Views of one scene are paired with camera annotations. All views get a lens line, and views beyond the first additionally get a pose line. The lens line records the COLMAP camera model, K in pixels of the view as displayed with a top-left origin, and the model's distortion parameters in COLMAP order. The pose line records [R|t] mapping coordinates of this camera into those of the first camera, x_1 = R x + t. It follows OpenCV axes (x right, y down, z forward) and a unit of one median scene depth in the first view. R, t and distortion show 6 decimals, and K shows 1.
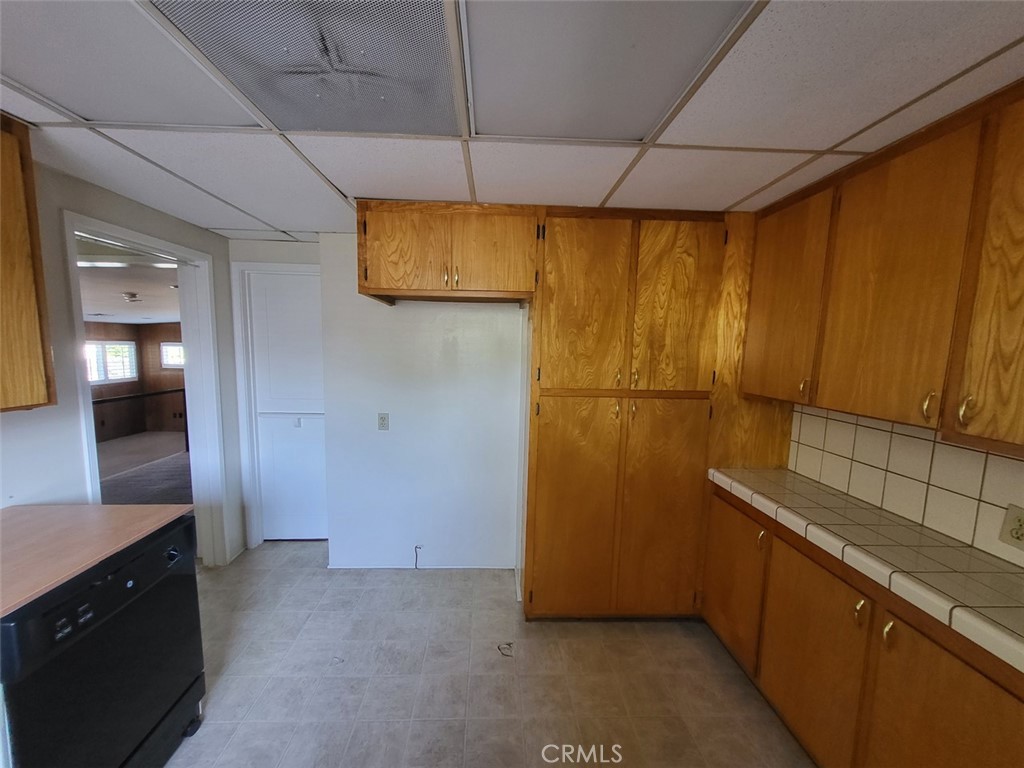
lens RADIAL K [[405.7, 0, 503.8], [0, 405.7, 393.7], [0, 0, 1]] dist [0.000107, -0.000083]
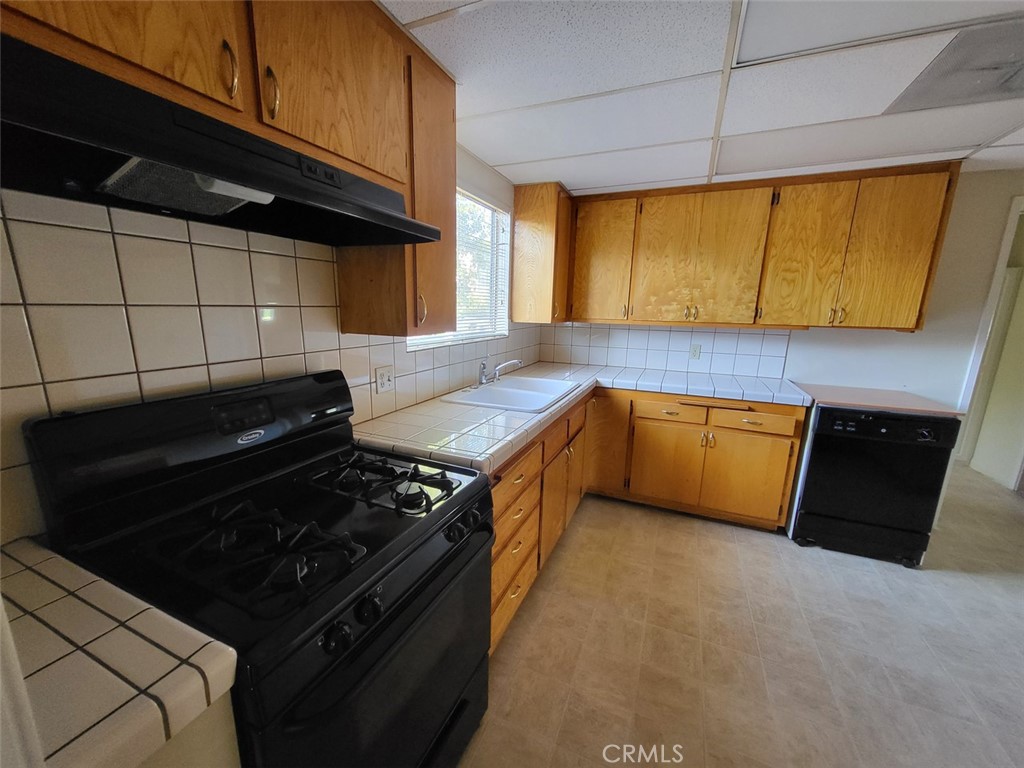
lens RADIAL K [[405.7, 0, 503.8], [0, 405.7, 393.7], [0, 0, 1]] dist [0.000107, -0.000083]
pose [[-0.435501, 0.163535, -0.885209, 1.267075], [-0.138473, 0.959486, 0.245382, 0.114136], [0.889474, 0.229442, -0.395212, 0.199008]]
